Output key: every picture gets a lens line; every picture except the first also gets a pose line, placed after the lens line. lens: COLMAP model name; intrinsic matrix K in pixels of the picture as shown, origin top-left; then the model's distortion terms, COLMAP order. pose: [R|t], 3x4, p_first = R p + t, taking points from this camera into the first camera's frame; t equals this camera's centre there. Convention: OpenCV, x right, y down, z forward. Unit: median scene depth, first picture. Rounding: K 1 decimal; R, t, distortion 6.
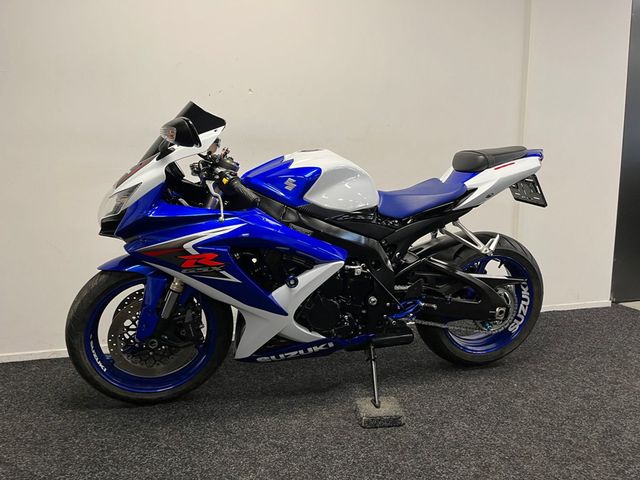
lens RADIAL K [[485.5, 0, 323.1], [0, 485.5, 242.6], [0, 0, 1]] dist [0.081618, -0.114145]
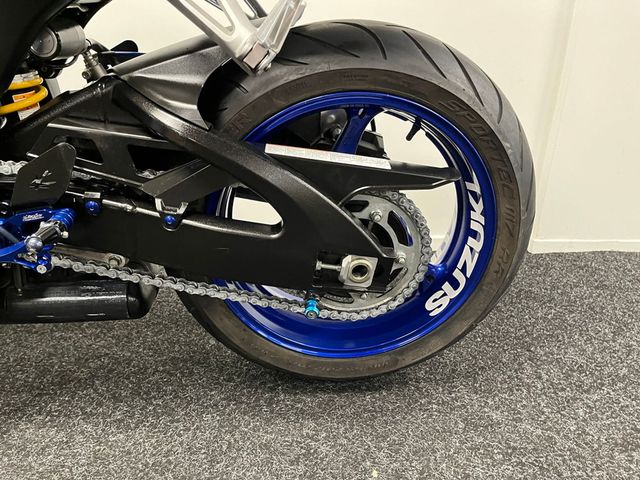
lens RADIAL K [[485.5, 0, 323.1], [0, 485.5, 242.6], [0, 0, 1]] dist [0.081618, -0.114145]
pose [[0.980072, 0.104711, -0.168803, 0.436663], [-0.065417, 0.972517, 0.223453, 0.058116], [0.187562, -0.207958, 0.959987, 0.760218]]
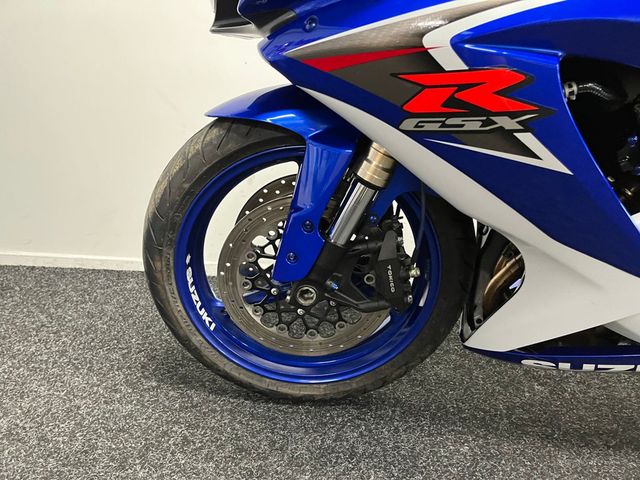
lens RADIAL K [[485.5, 0, 323.1], [0, 485.5, 242.6], [0, 0, 1]] dist [0.081618, -0.114145]
pose [[0.953033, 0.136662, -0.270281, -0.205734], [-0.091375, 0.980567, 0.173608, 0.074887], [0.288755, -0.140757, 0.947000, 0.554268]]
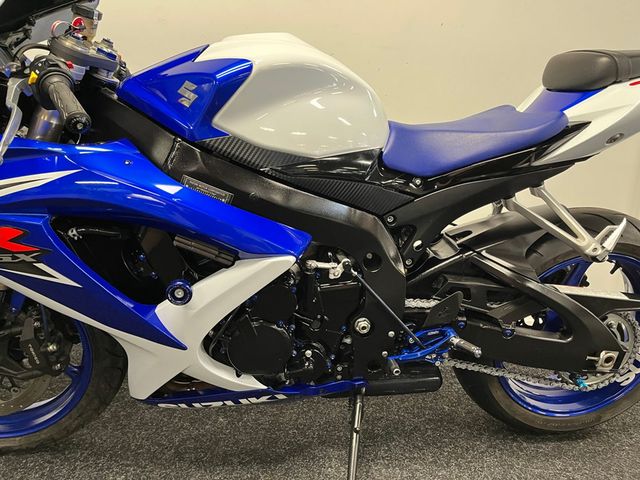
lens RADIAL K [[485.5, 0, 323.1], [0, 485.5, 242.6], [0, 0, 1]] dist [0.081618, -0.114145]
pose [[0.986972, 0.070512, -0.144616, 0.134690], [-0.056140, 0.993285, 0.101160, -0.026613], [0.150778, -0.091723, 0.984303, 0.475336]]
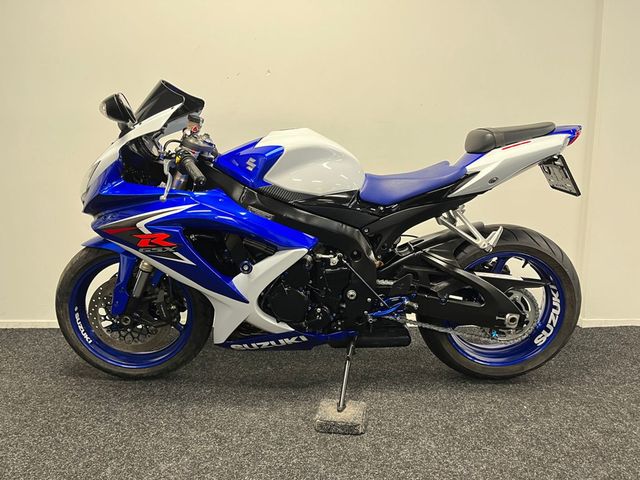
lens RADIAL K [[485.5, 0, 323.1], [0, 485.5, 242.6], [0, 0, 1]] dist [0.081618, -0.114145]
pose [[0.965888, 0.043575, -0.255268, 0.286447], [-0.040558, 0.999031, 0.017074, 0.008992], [0.255765, -0.006139, 0.966719, 0.110122]]
